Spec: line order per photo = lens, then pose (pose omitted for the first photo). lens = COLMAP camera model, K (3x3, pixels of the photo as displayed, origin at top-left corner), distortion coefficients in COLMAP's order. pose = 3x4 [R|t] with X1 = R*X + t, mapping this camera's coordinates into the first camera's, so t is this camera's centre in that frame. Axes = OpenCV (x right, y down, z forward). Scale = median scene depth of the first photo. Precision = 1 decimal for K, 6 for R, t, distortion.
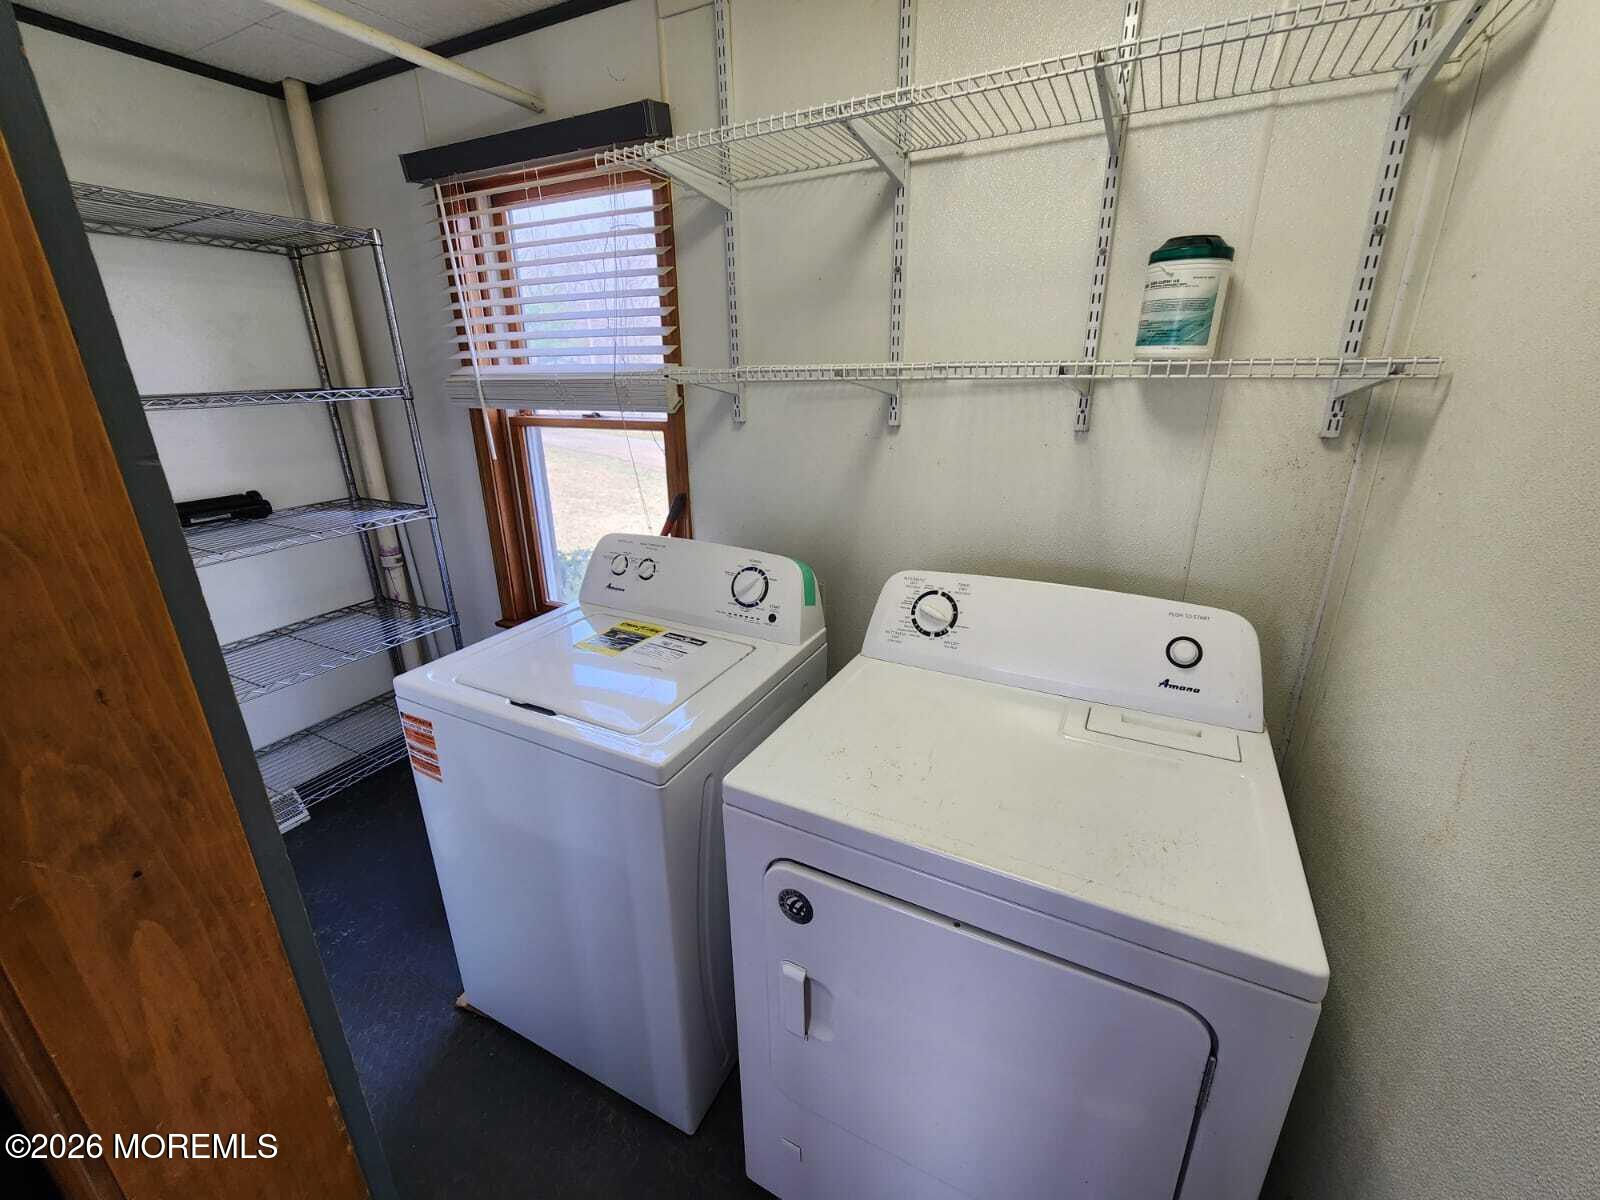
lens RADIAL K [[657.8, 0, 800.0], [0, 657.8, 600.0], [0, 0, 1]] dist [-0.003733, -0.000711]
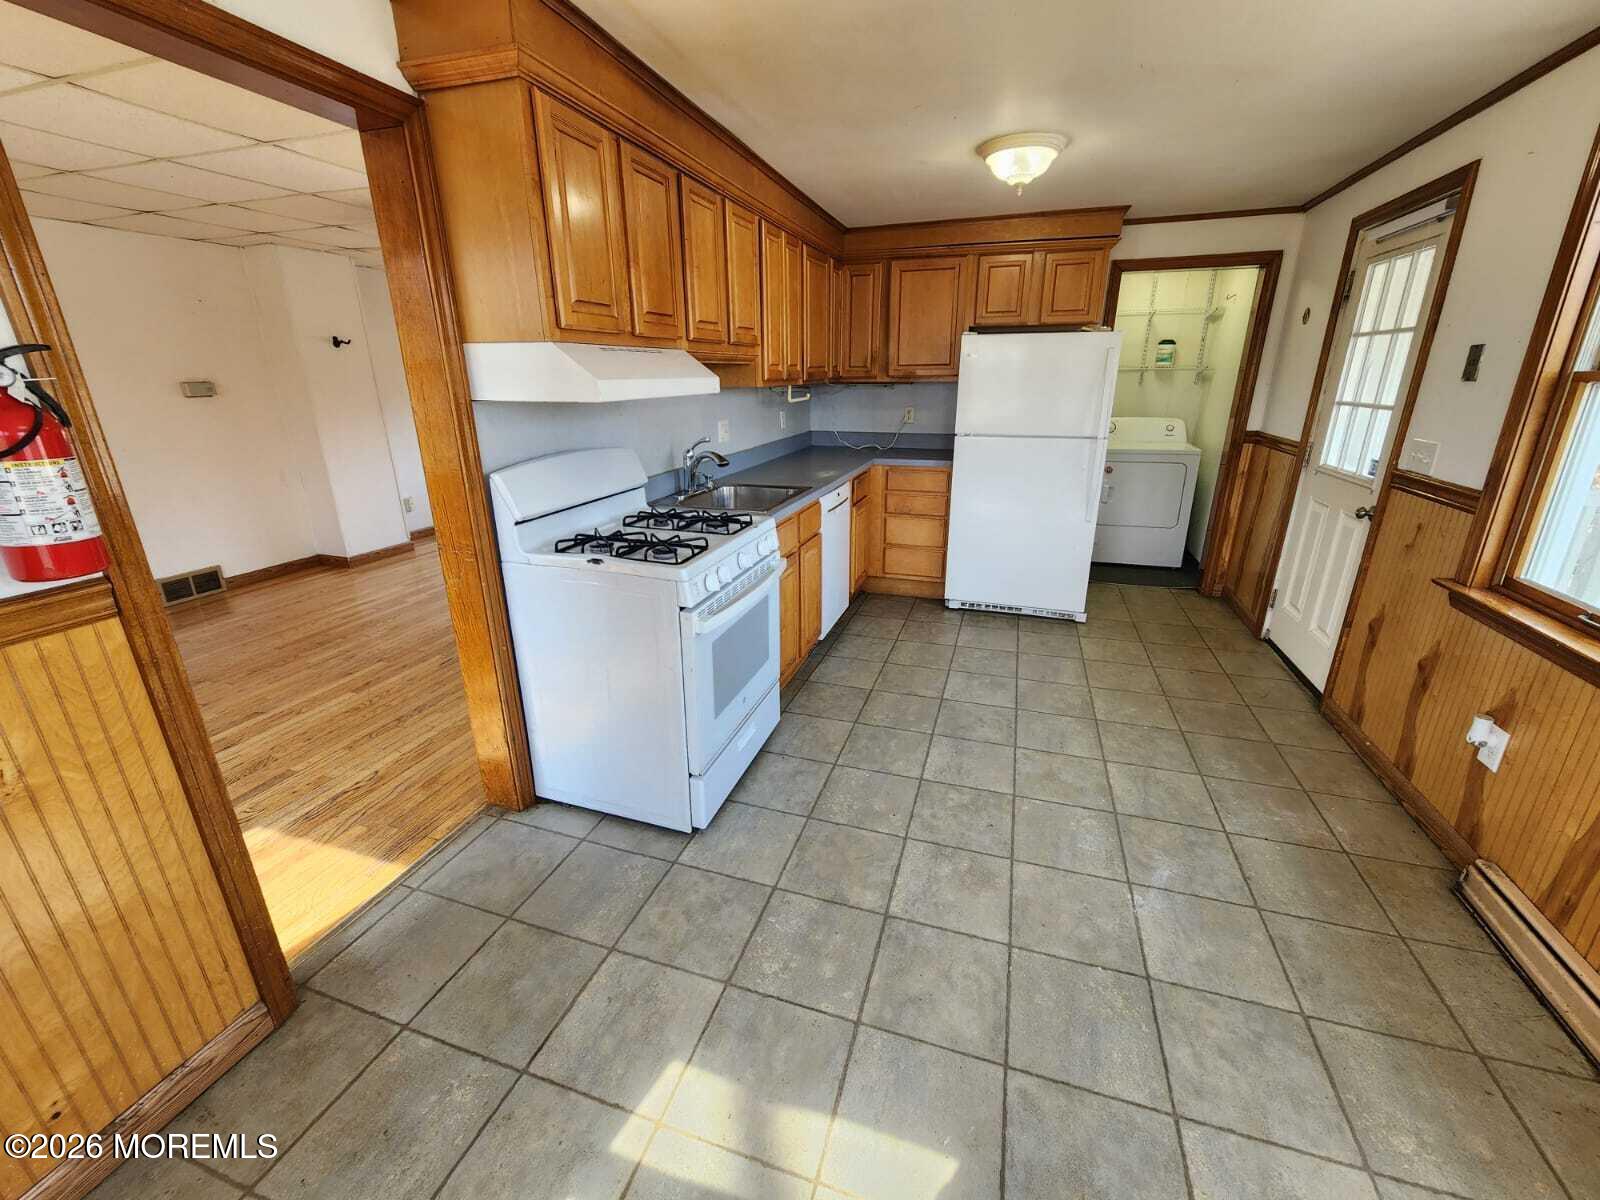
lens RADIAL K [[652.4, 0, 800.0], [0, 652.4, 600.0], [0, 0, 1]] dist [-0.002178, -0.000042]
pose [[0.987968, -0.050874, 0.146048, -2.529136], [0.052045, 0.998636, -0.004206, 1.088656], [-0.145635, 0.011756, 0.989269, -2.928667]]
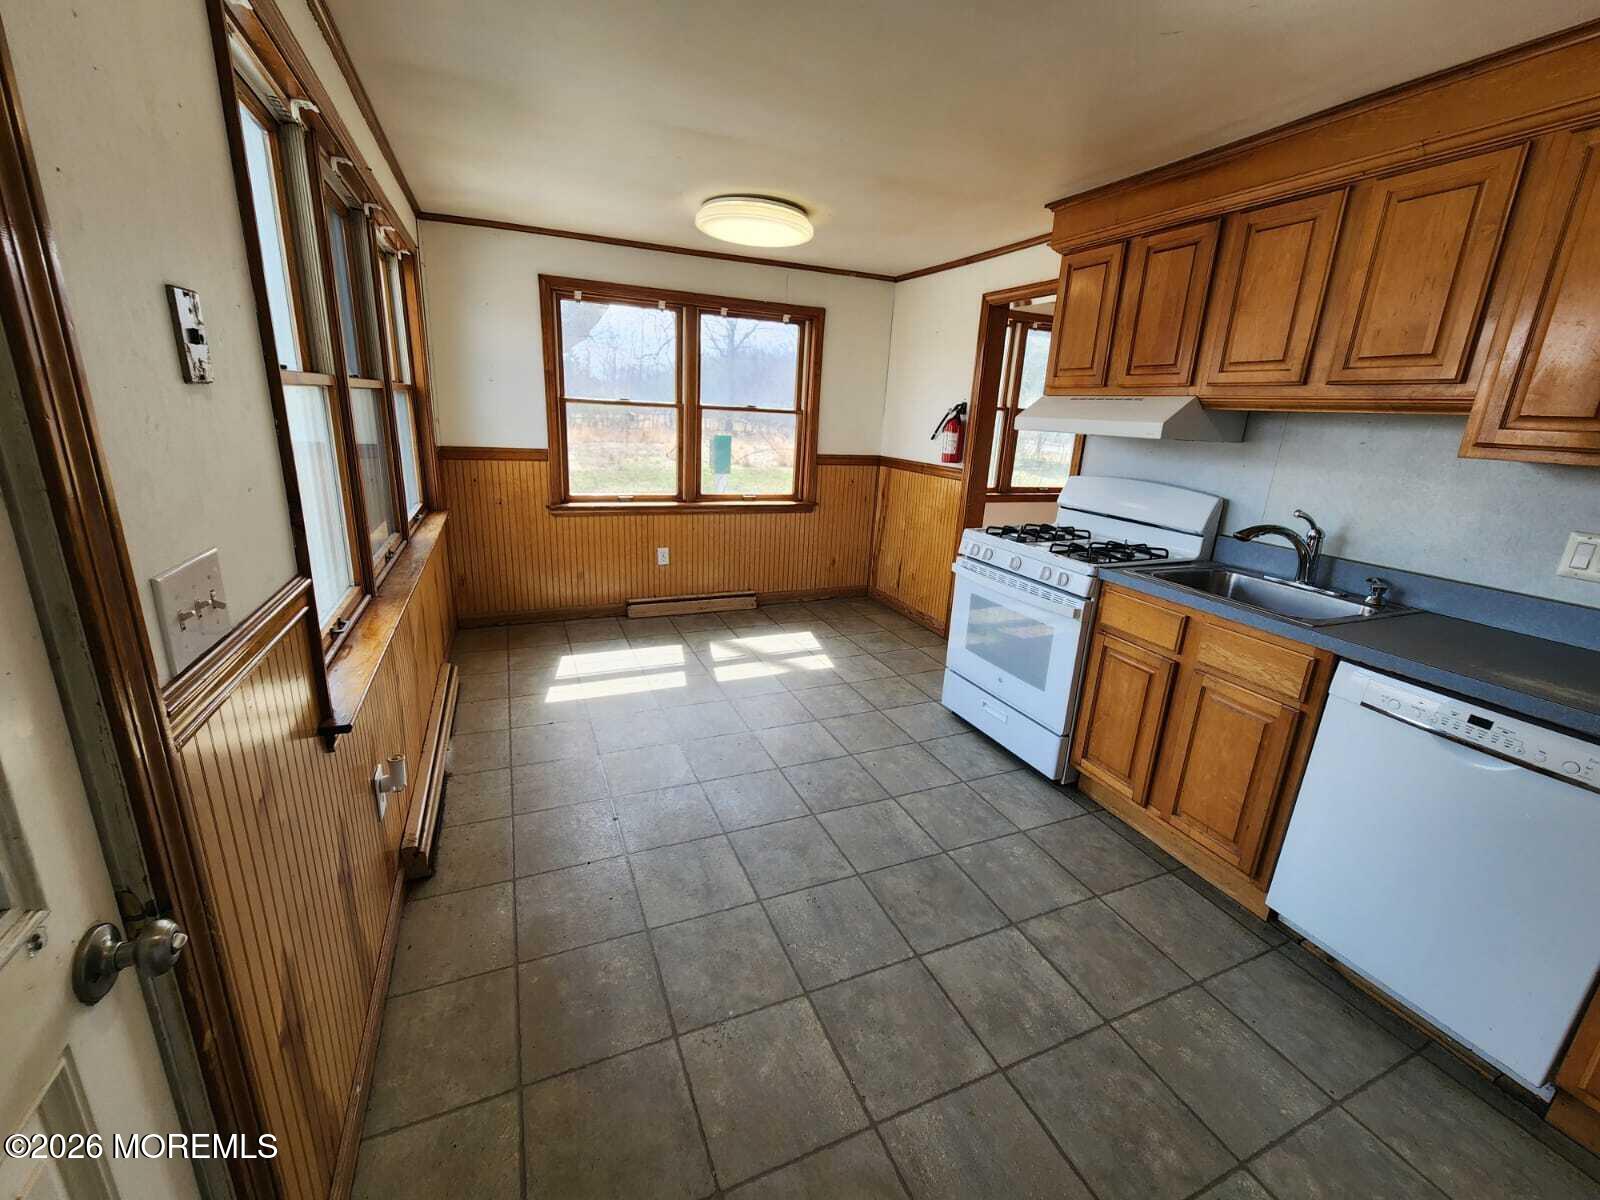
lens RADIAL K [[657.8, 0, 800.0], [0, 657.8, 600.0], [0, 0, 1]] dist [-0.003733, -0.000711]
pose [[-0.637323, 0.191439, -0.746439, -0.291718], [-0.298911, 0.831393, 0.468443, 0.252430], [0.710262, 0.521668, -0.472642, -0.551355]]
